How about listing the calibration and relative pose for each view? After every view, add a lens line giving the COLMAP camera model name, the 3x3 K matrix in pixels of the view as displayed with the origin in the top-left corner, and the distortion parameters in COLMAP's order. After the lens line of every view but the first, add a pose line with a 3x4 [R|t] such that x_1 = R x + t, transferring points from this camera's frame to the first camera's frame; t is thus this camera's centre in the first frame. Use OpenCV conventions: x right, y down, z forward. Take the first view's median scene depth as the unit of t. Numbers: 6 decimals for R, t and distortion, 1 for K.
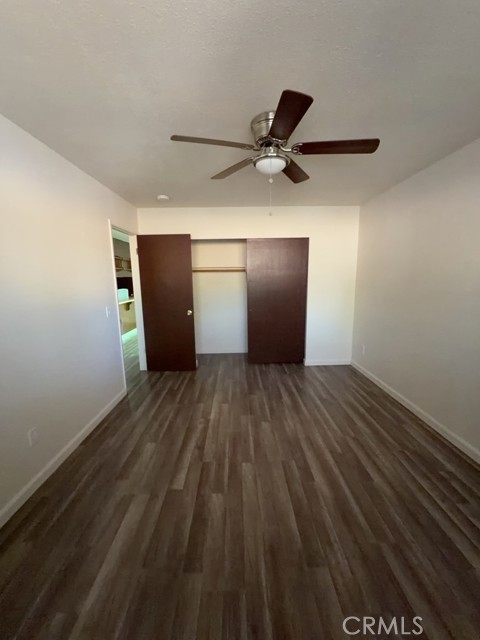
lens RADIAL K [[252.2, 0, 240.0], [0, 252.2, 321.7], [0, 0, 1]] dist [0.001024, -0.000138]
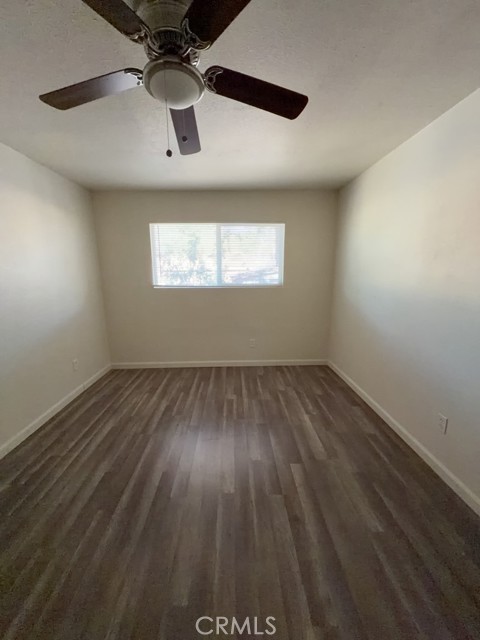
lens RADIAL K [[252.2, 0, 242.4], [0, 252.2, 318.8], [0, 0, 1]] dist [0.001024, -0.000138]
pose [[-0.999435, 0.027195, -0.019738, -0.022159], [0.018183, 0.931640, 0.362927, -0.356530], [0.028258, 0.362363, -0.931608, 2.017002]]
